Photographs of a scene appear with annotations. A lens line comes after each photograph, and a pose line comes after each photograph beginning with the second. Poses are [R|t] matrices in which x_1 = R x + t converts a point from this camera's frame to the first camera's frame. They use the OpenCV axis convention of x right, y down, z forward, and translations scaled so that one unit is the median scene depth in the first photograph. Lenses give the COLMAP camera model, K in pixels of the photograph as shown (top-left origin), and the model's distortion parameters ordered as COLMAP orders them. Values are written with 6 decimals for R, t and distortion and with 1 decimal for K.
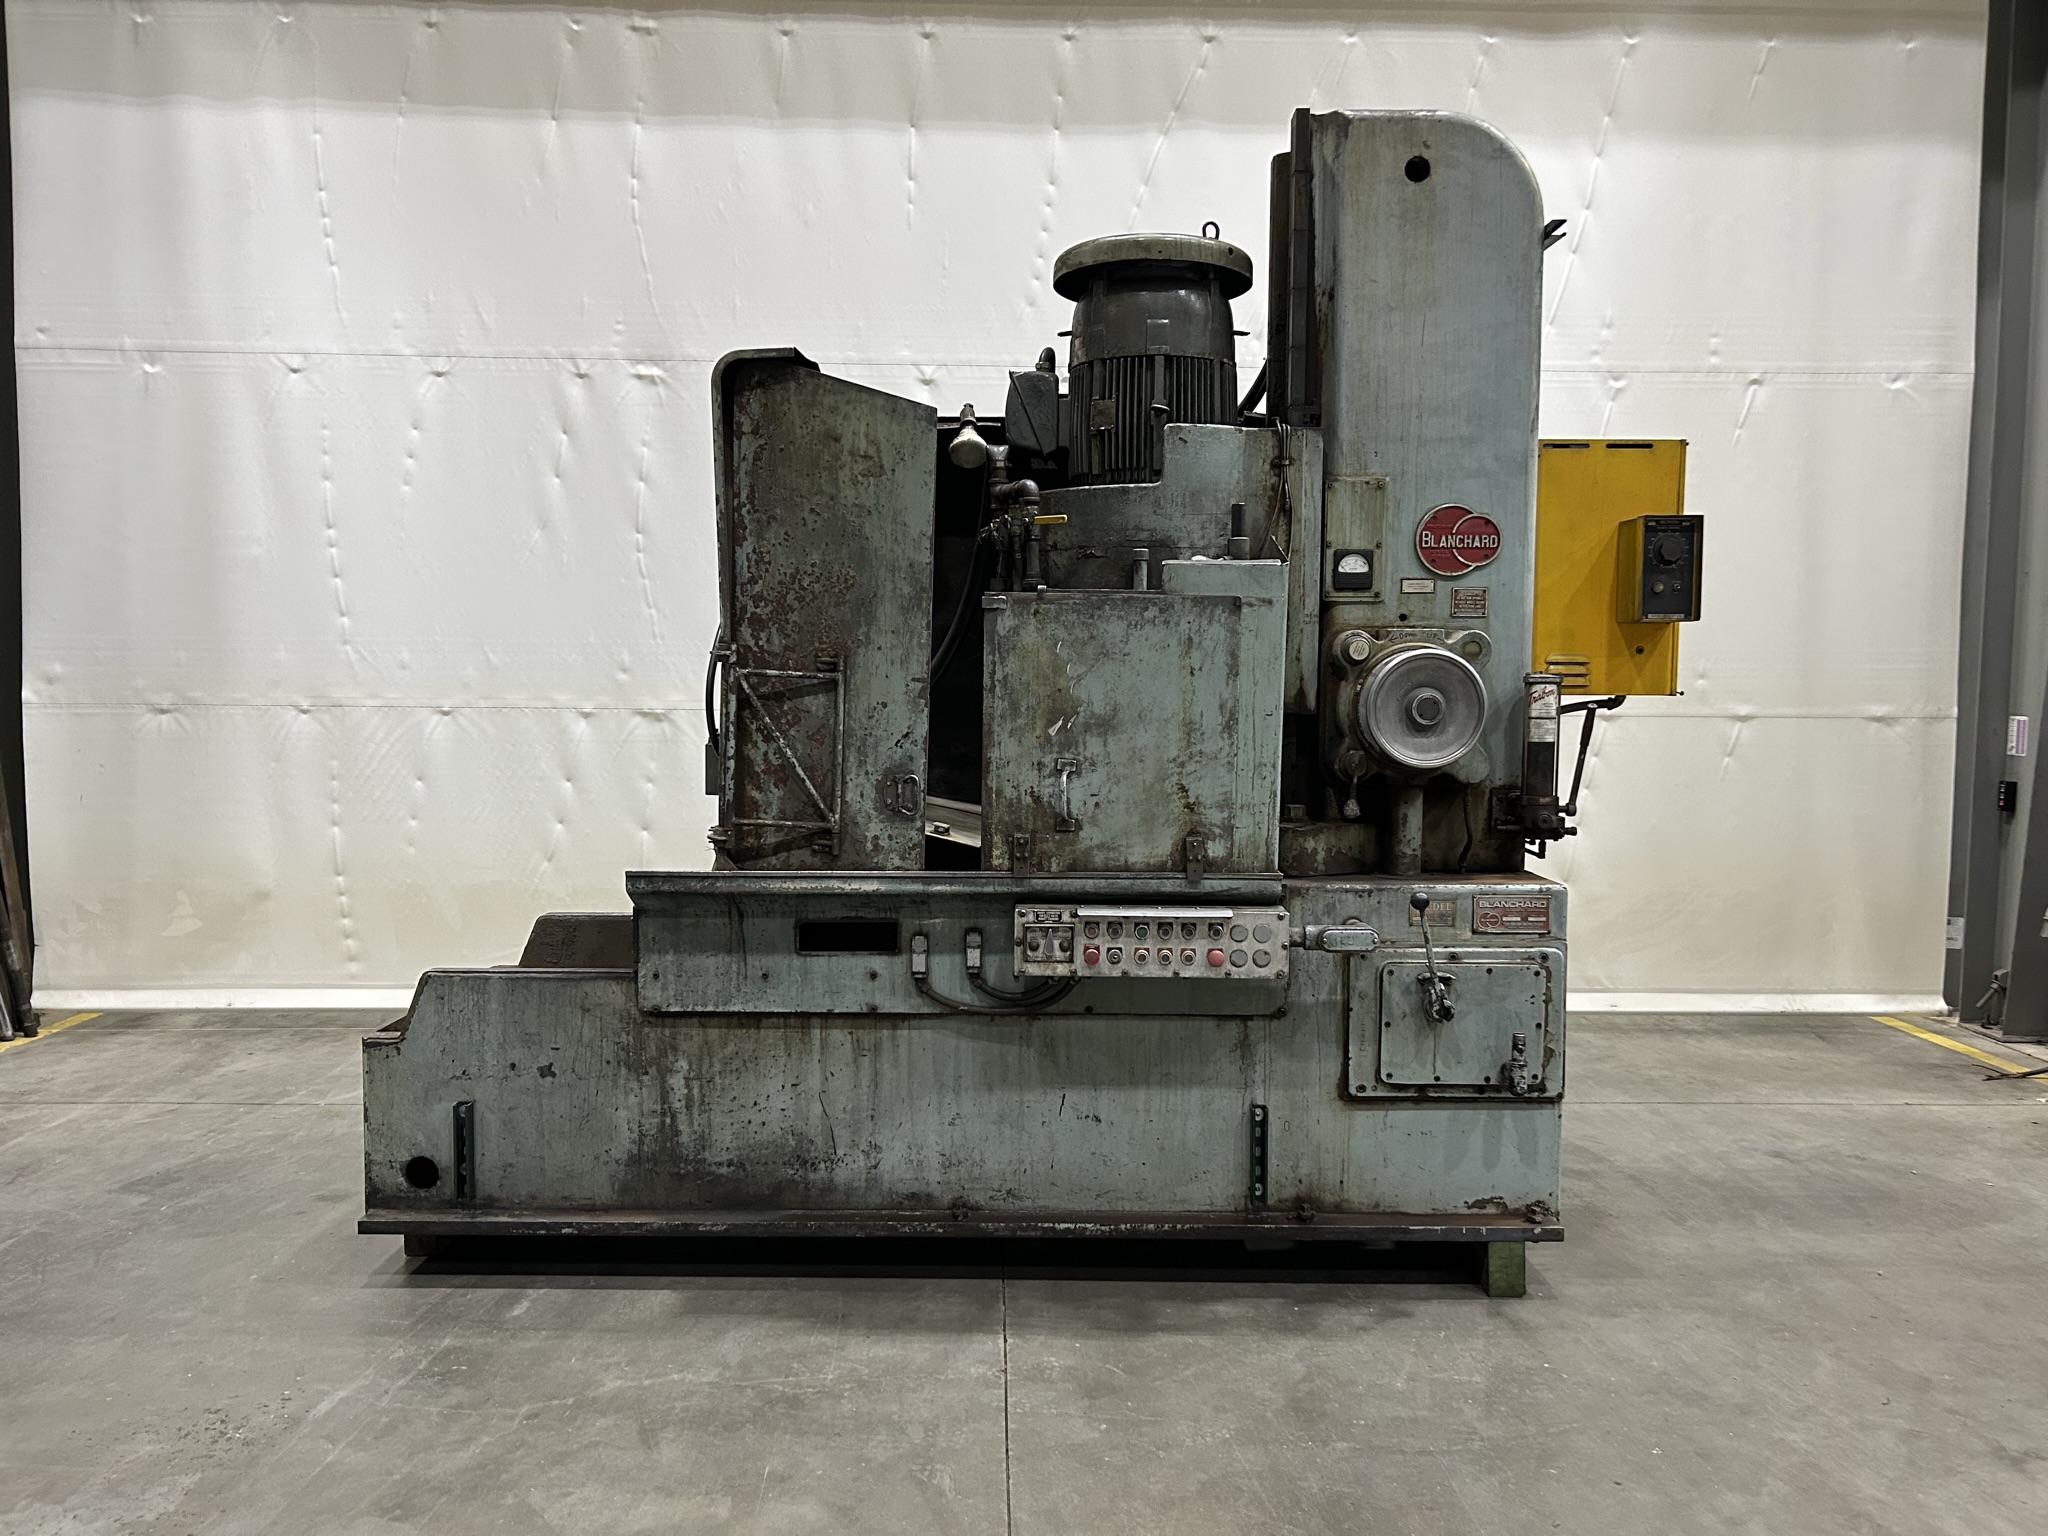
lens RADIAL K [[1542.6, 0, 1013.0], [0, 1542.6, 771.3], [0, 0, 1]] dist [0.051925, -0.056965]
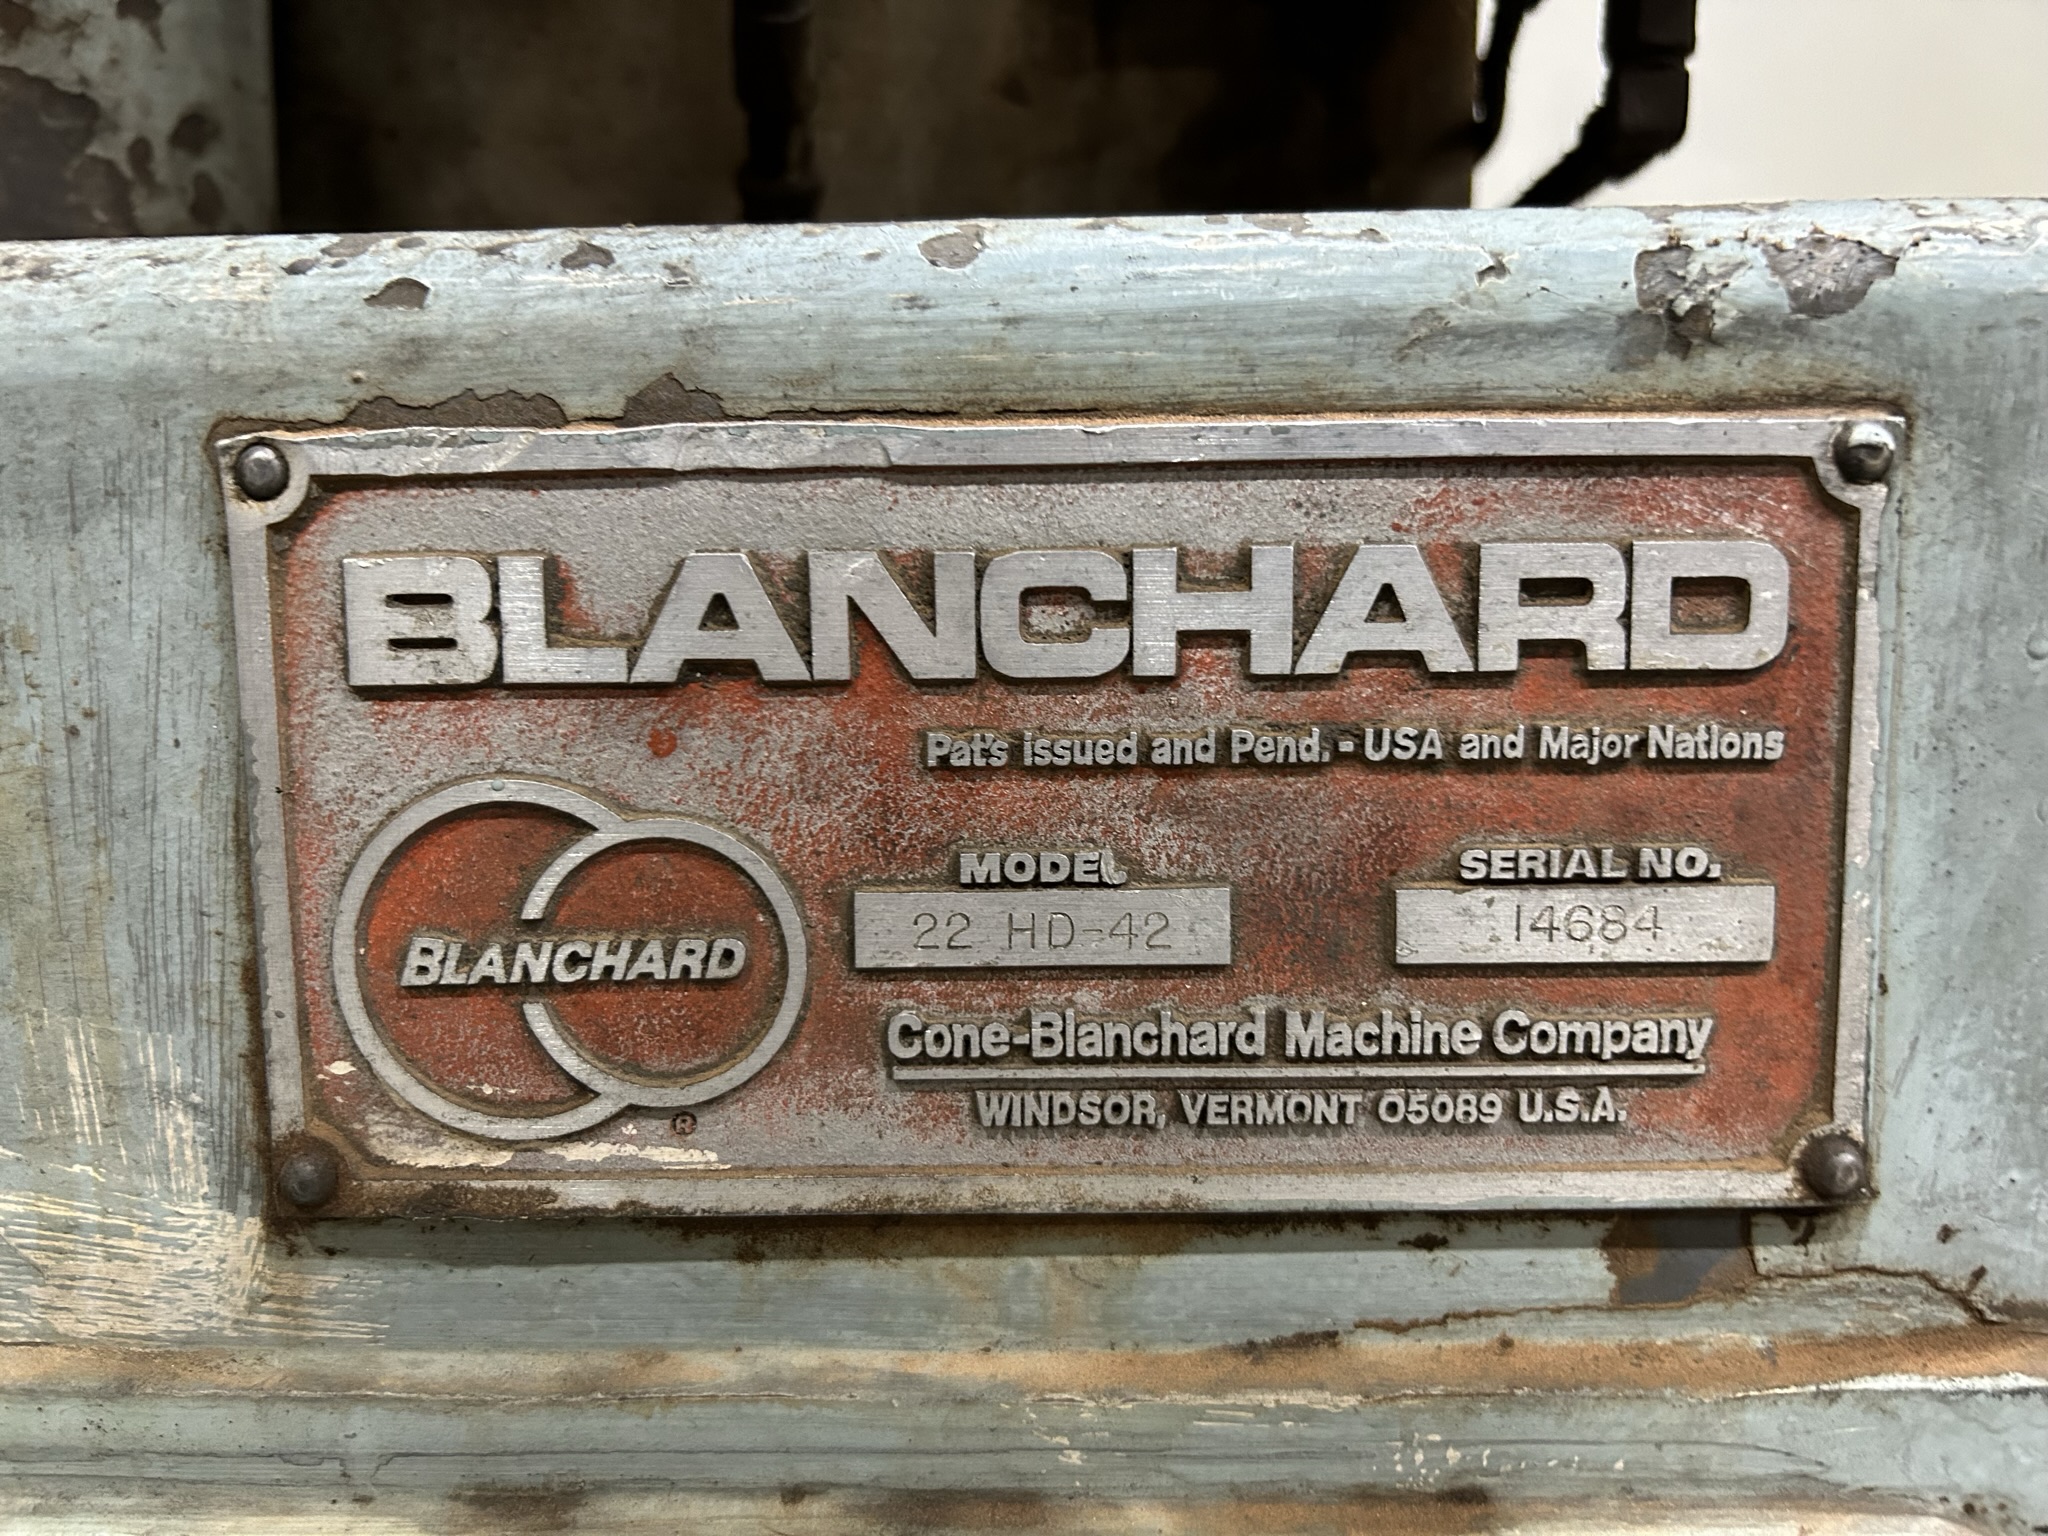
lens RADIAL K [[1542.6, 0, 1024.2], [0, 1542.6, 767.4], [0, 0, 1]] dist [0.051925, -0.056965]
pose [[0.999424, -0.007189, -0.033165, 0.319044], [0.008070, 0.999616, 0.026496, 0.087392], [0.032962, -0.026749, 0.999099, 0.942305]]
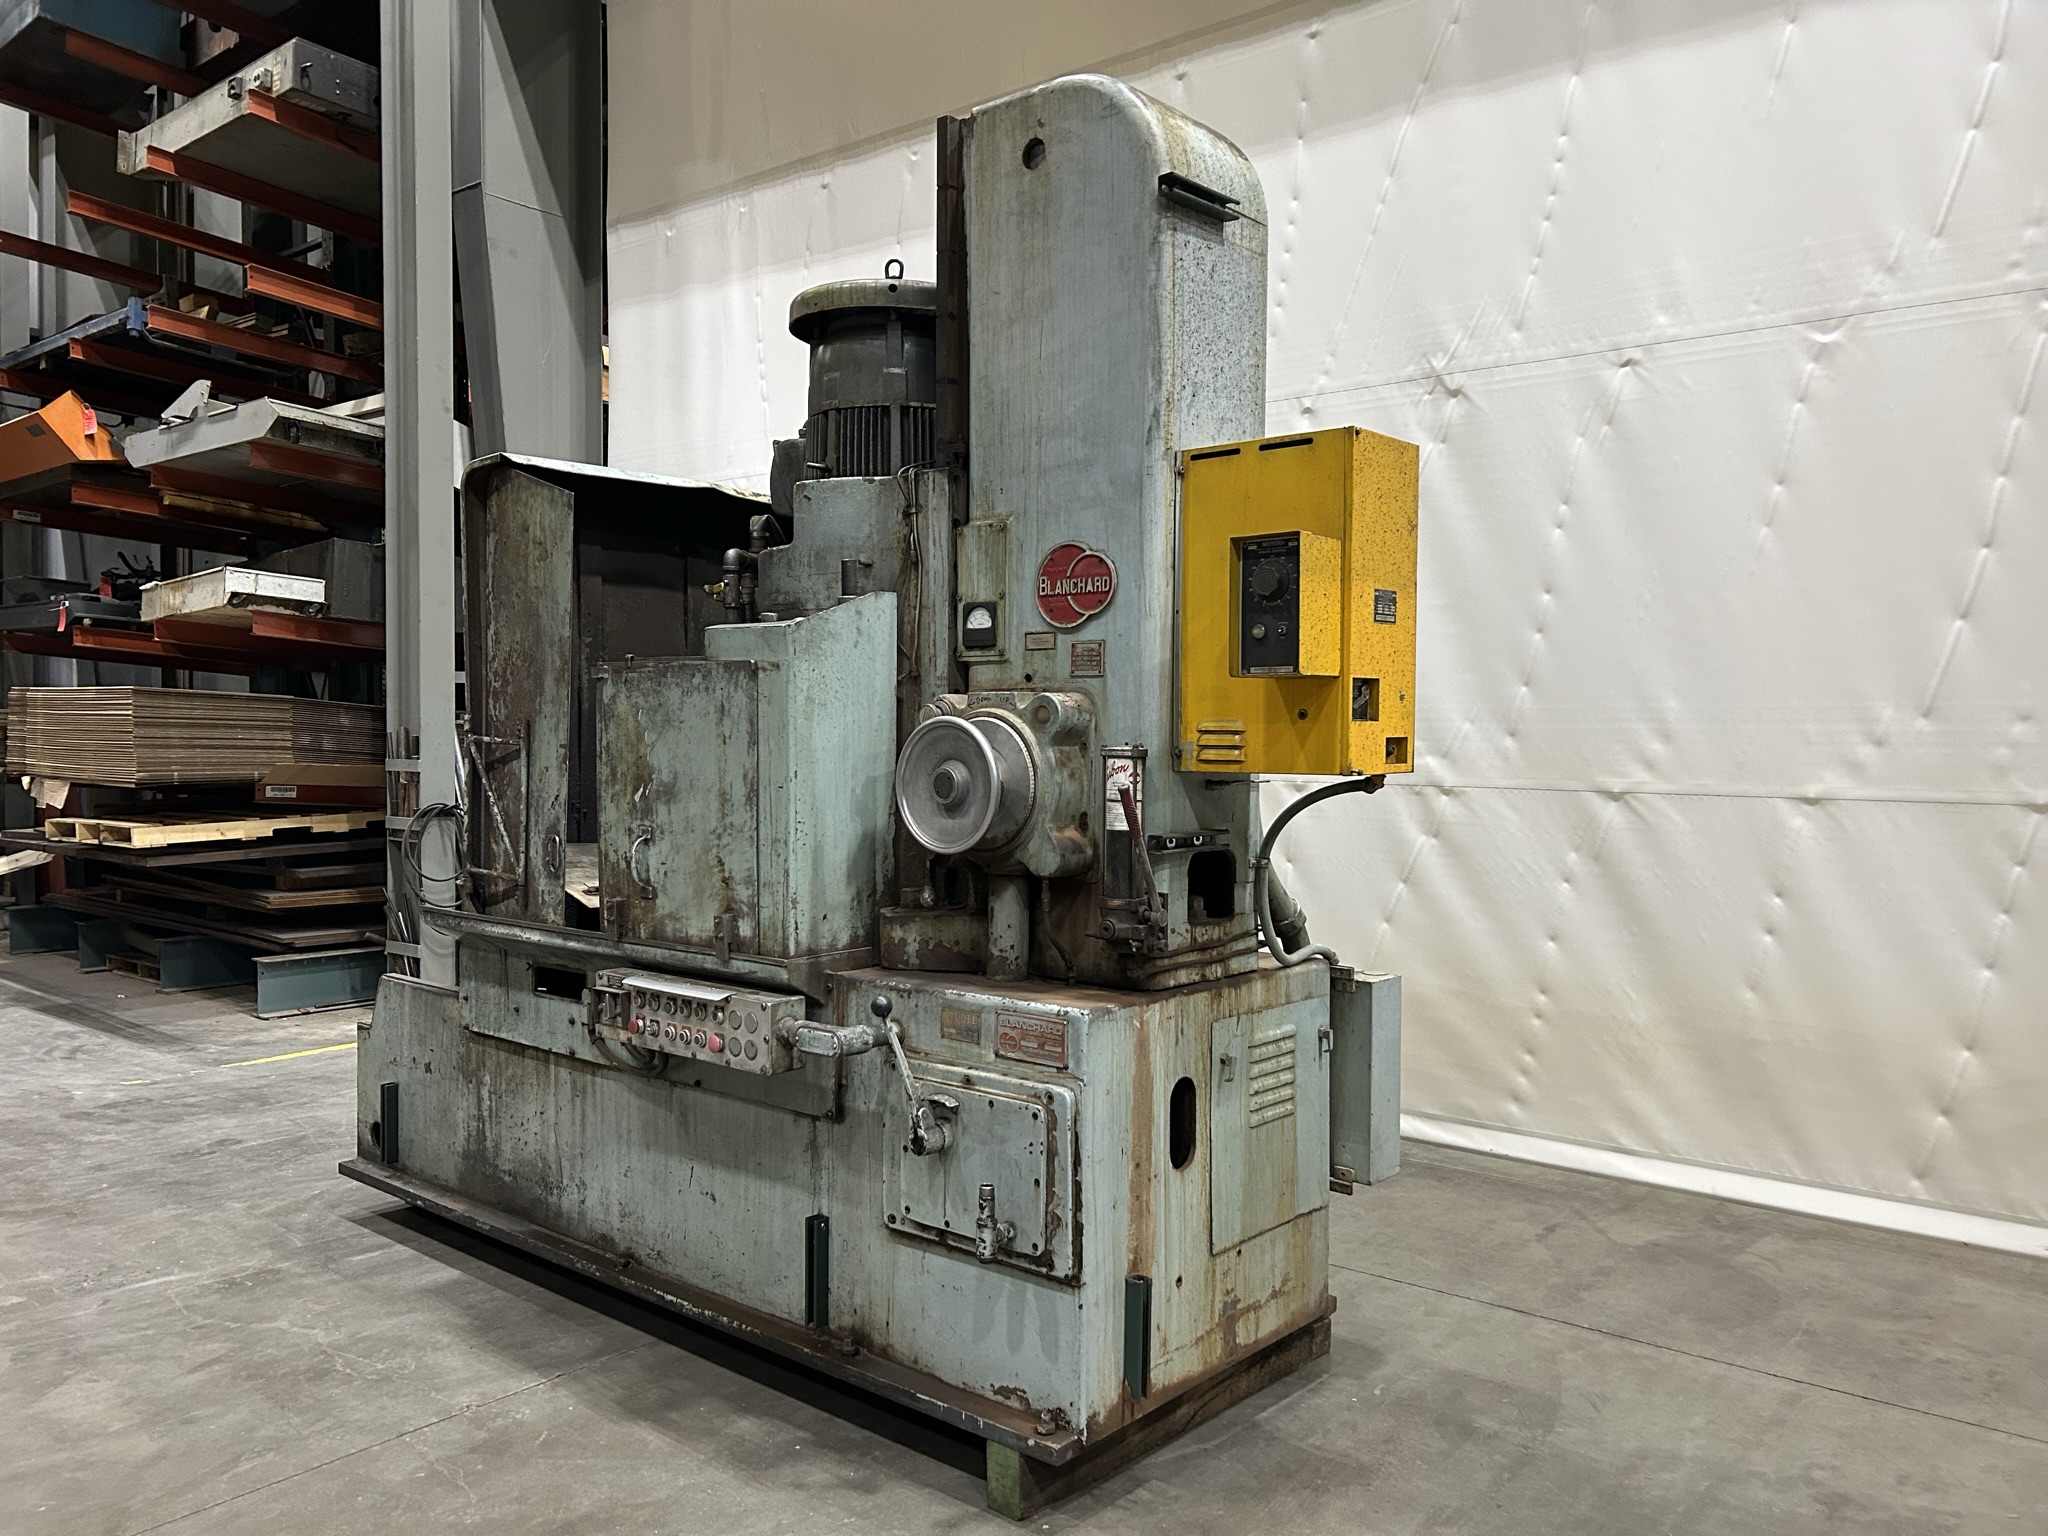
lens RADIAL K [[1542.6, 0, 1010.0], [0, 1542.6, 777.3], [0, 0, 1]] dist [0.051925, -0.056965]
pose [[0.761751, 0.021004, -0.647529, 0.827261], [-0.043122, 0.998902, -0.018327, -0.030157], [0.646433, 0.041884, 0.761820, 0.365222]]
